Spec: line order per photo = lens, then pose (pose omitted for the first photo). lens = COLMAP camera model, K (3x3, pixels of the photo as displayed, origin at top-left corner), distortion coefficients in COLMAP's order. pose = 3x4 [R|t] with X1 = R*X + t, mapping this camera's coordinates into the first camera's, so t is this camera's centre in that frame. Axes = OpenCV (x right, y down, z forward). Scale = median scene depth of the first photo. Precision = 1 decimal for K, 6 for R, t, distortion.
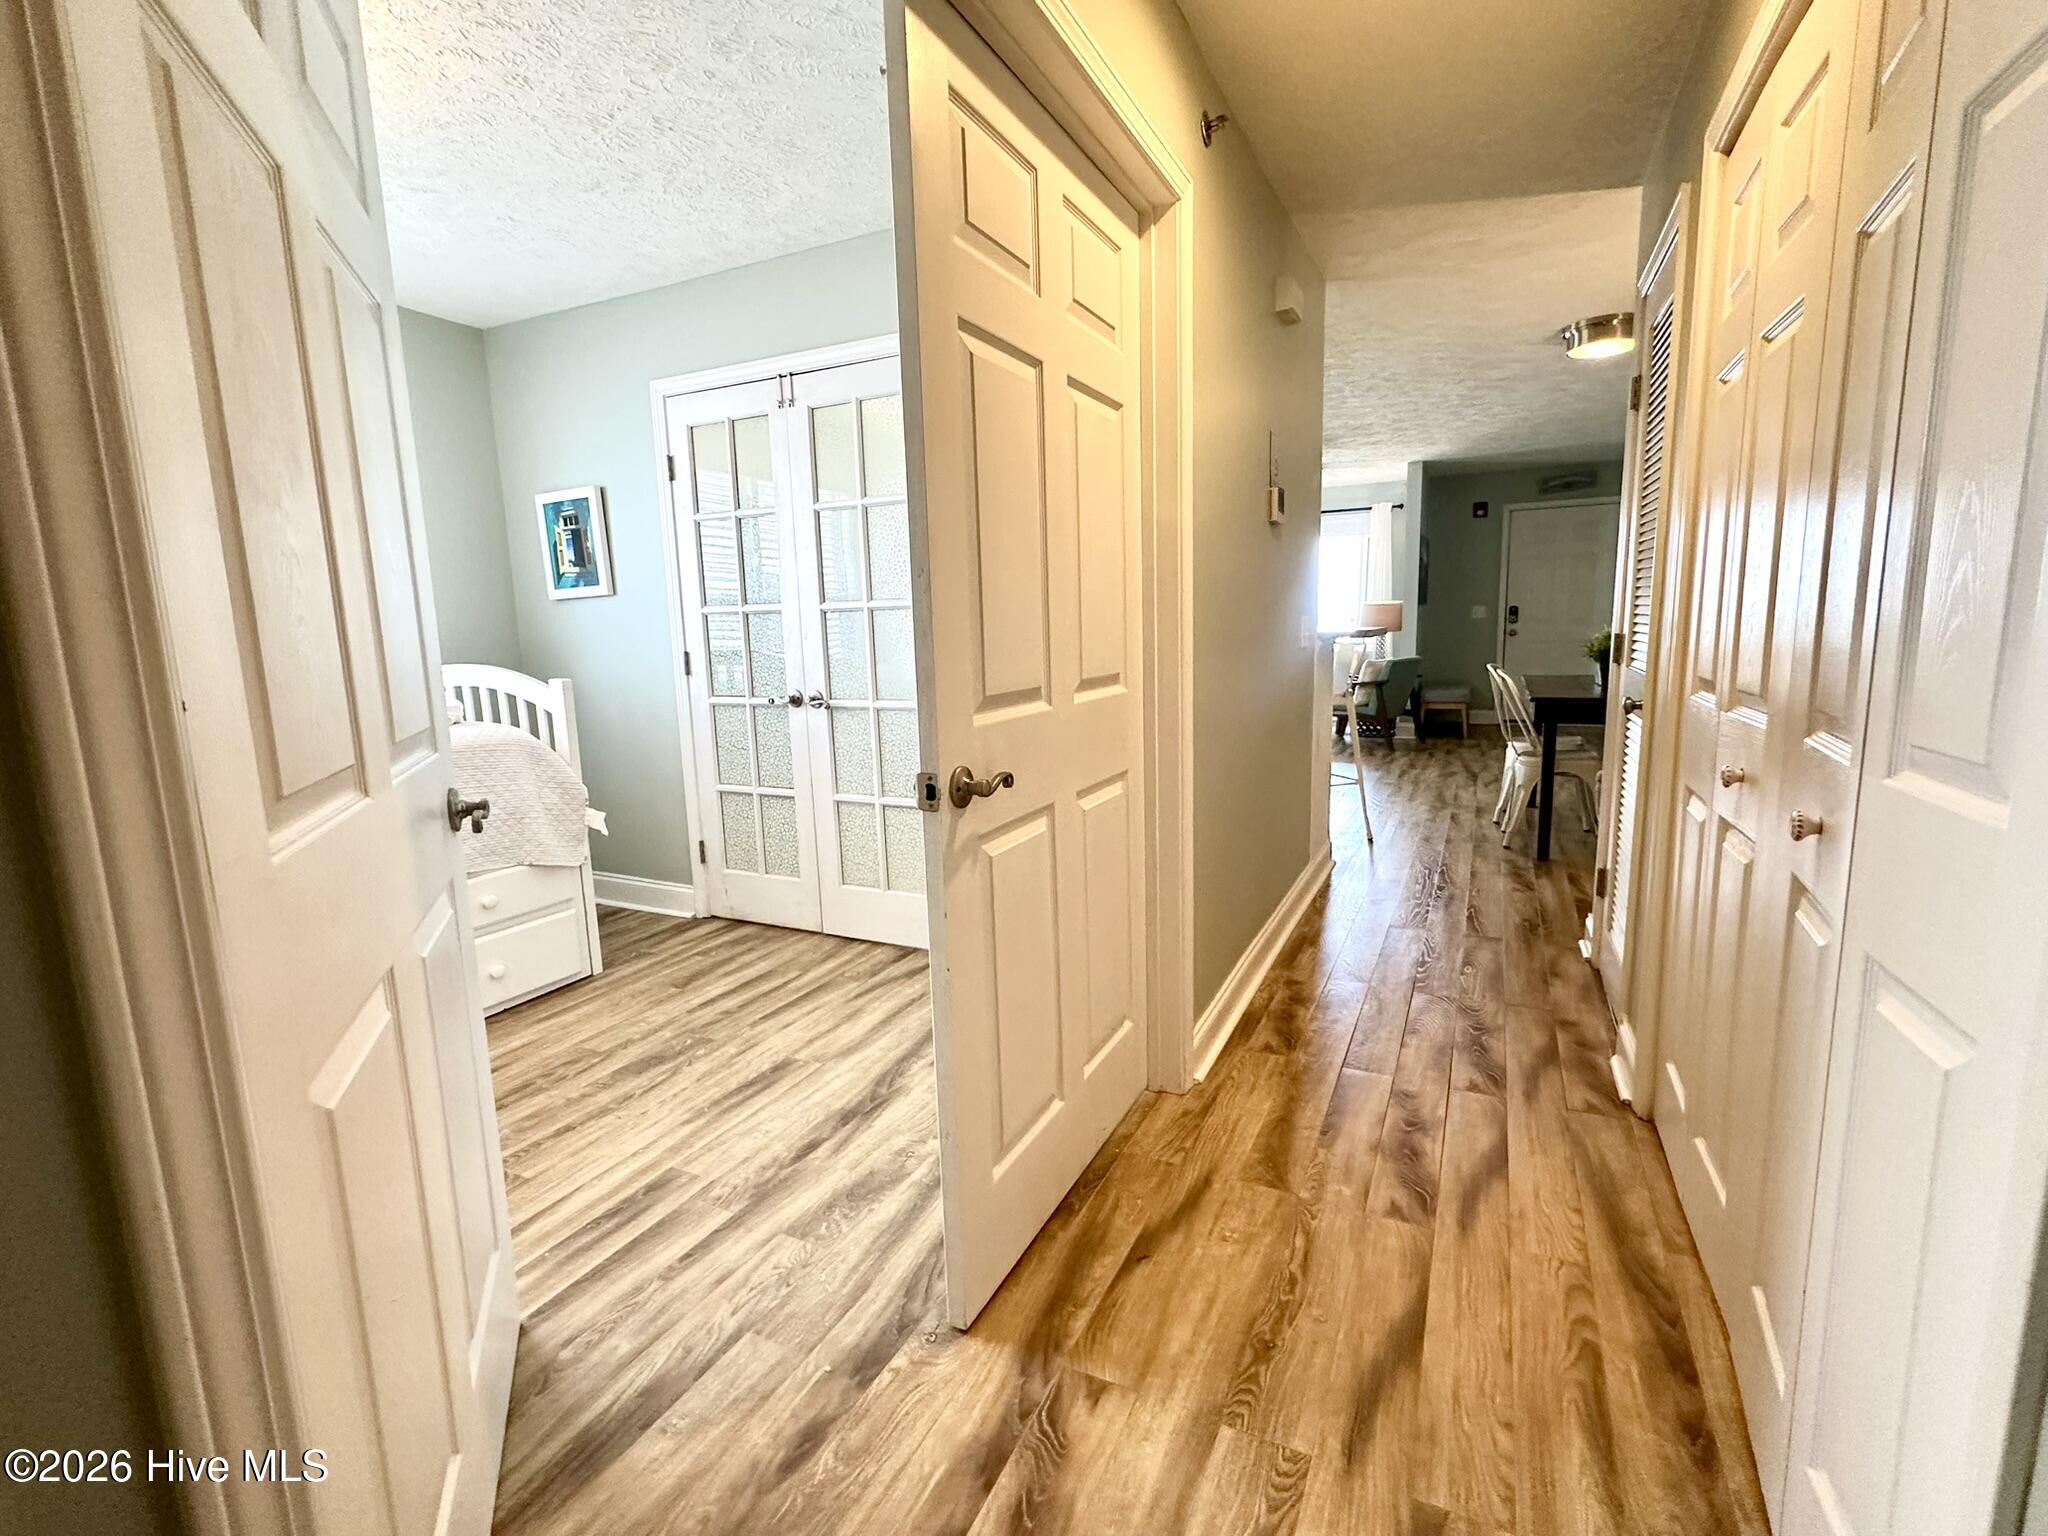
lens RADIAL K [[930.7, 0, 1021.2], [0, 930.7, 771.5], [0, 0, 1]] dist [-0.004711, 0.001001]
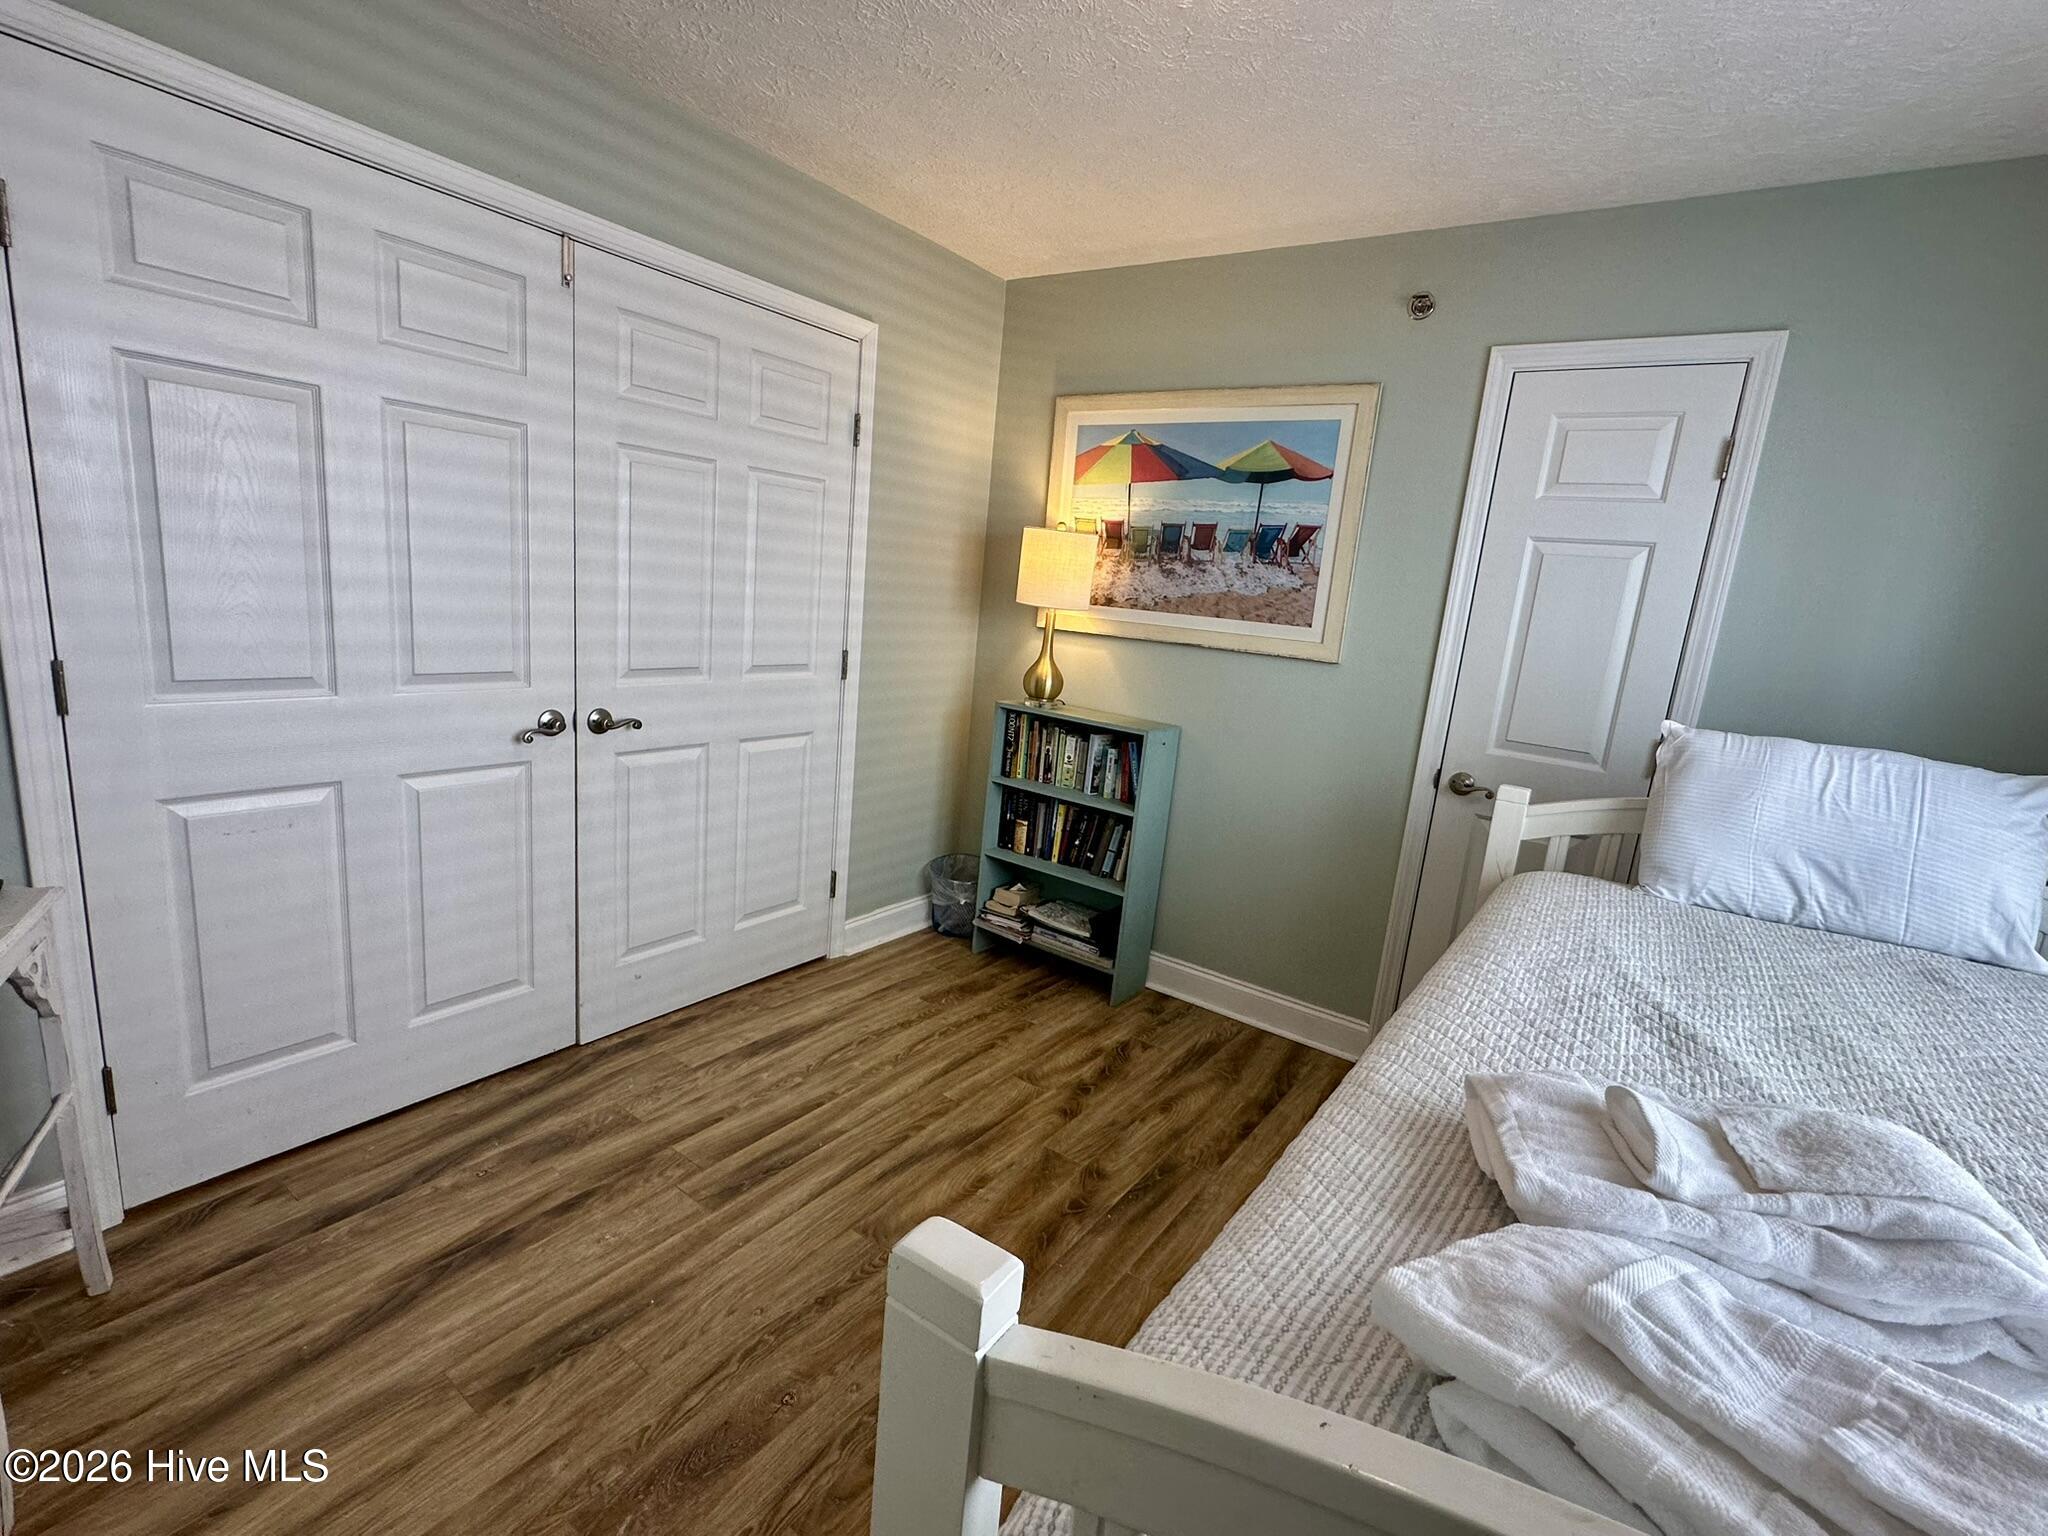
lens RADIAL K [[930.7, 0, 1021.2], [0, 930.7, 771.5], [0, 0, 1]] dist [-0.004711, 0.001001]
pose [[-0.985662, -0.094892, 0.139524, -0.517586], [-0.040122, 0.934972, 0.352444, -0.234543], [-0.163895, 0.341793, -0.925374, 1.112922]]
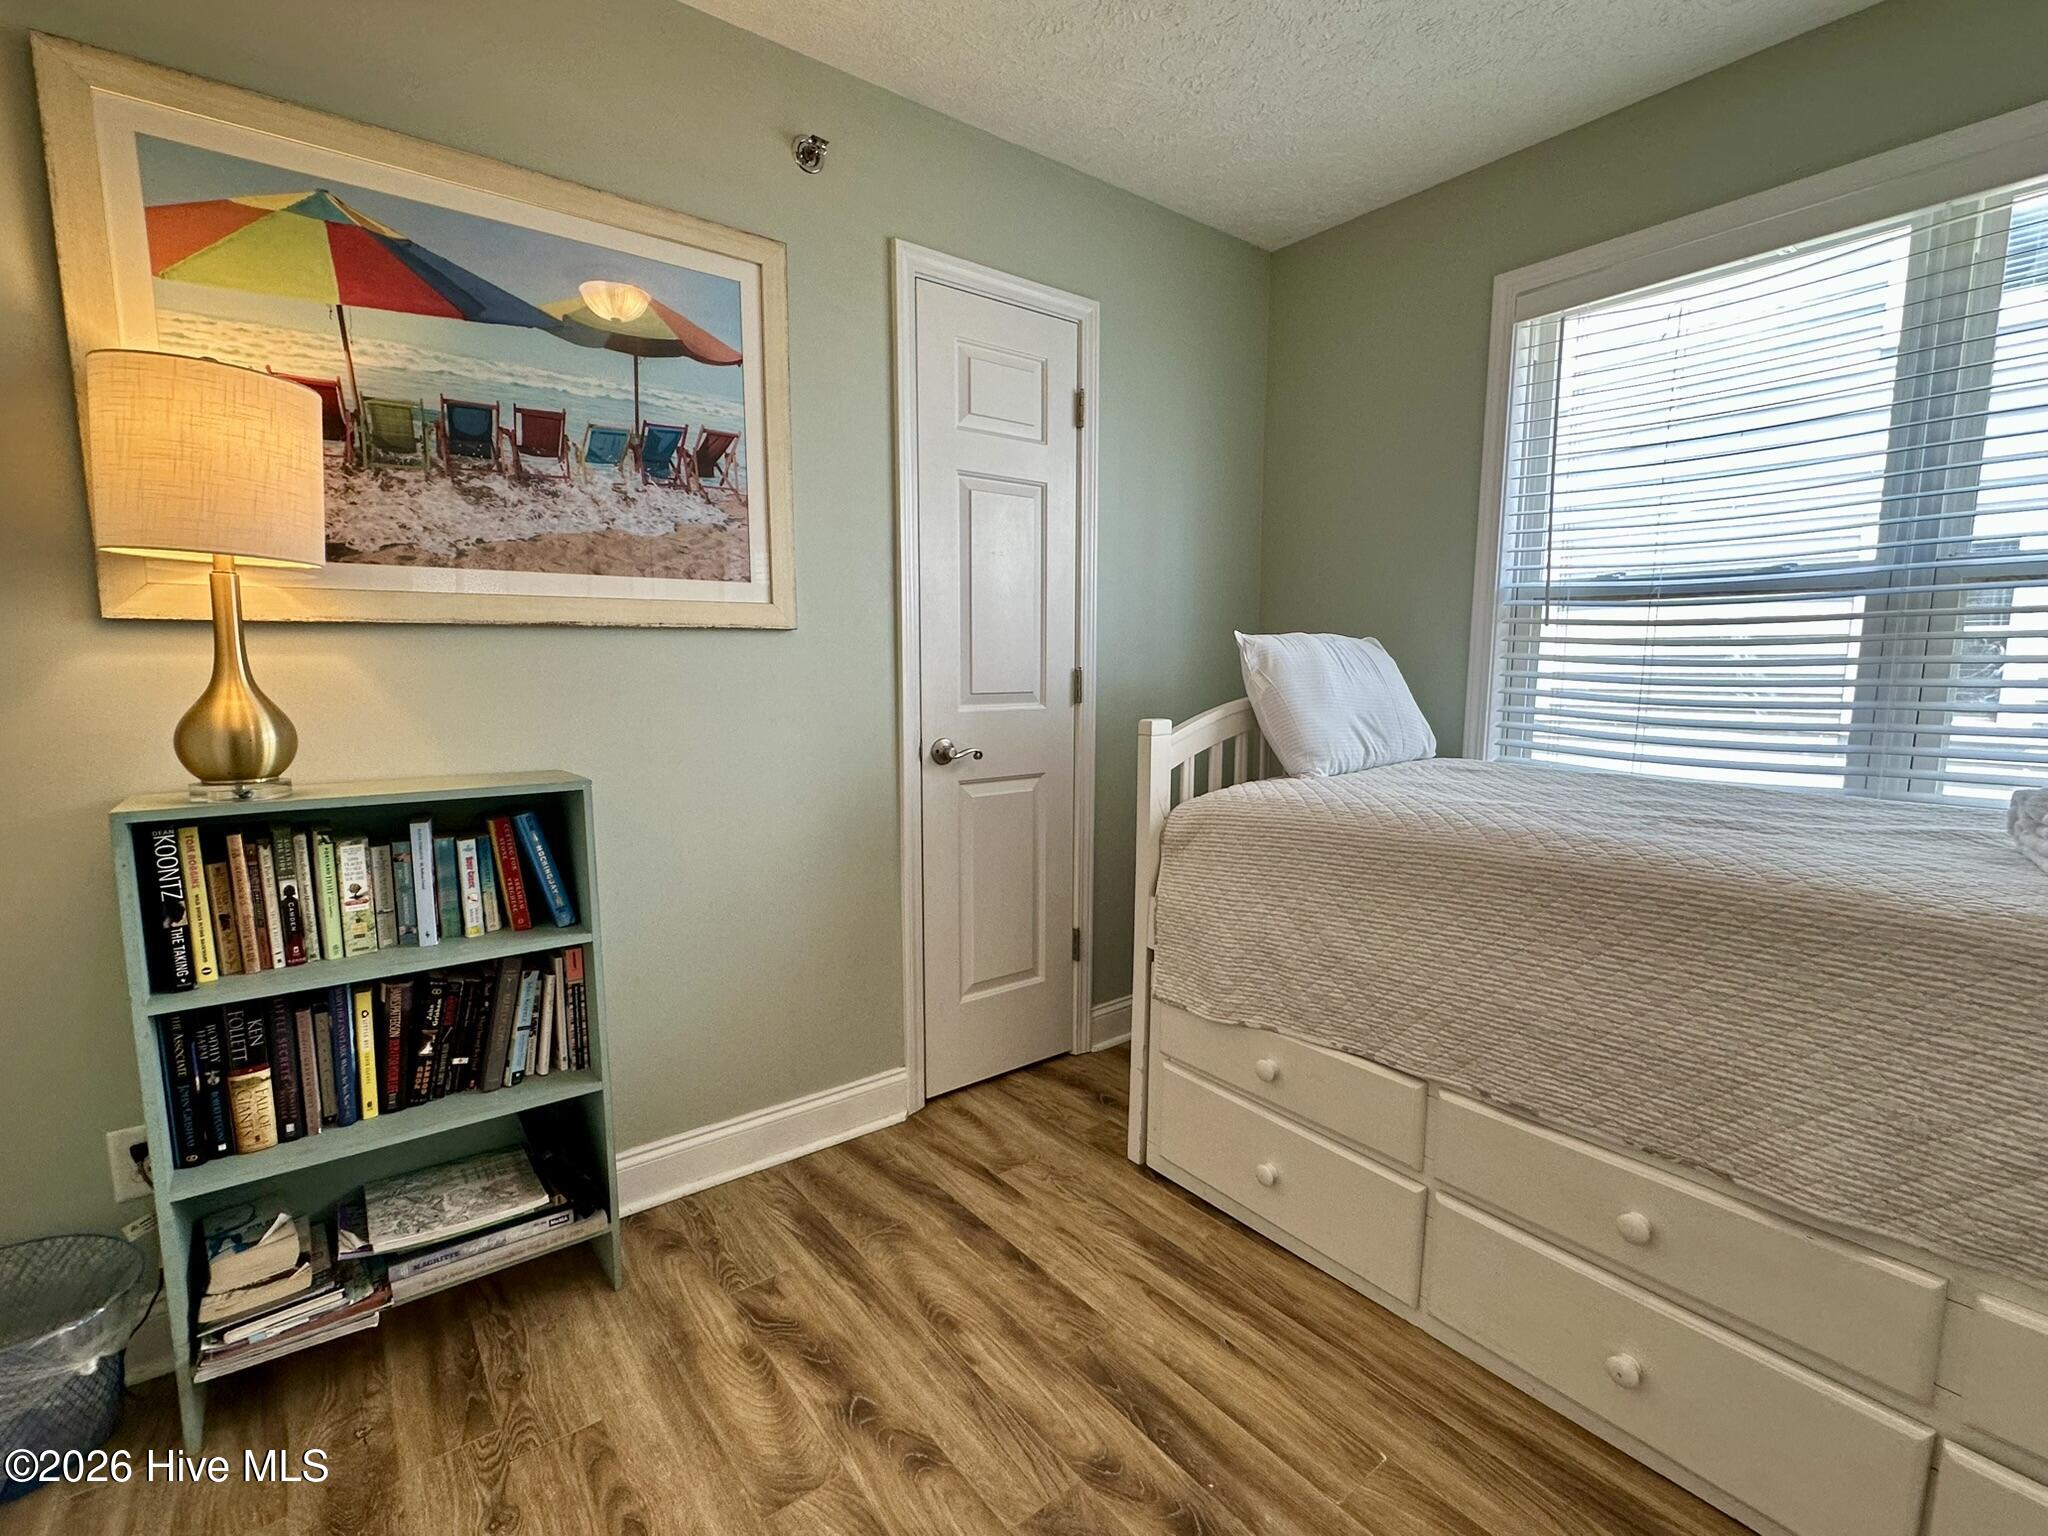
lens RADIAL K [[930.7, 0, 1021.2], [0, 930.7, 771.5], [0, 0, 1]] dist [-0.004711, 0.001001]
pose [[-0.437626, 0.135196, -0.888935, -0.151511], [-0.134979, 0.967551, 0.213603, -0.090033], [0.888968, 0.213466, -0.405177, 0.615805]]
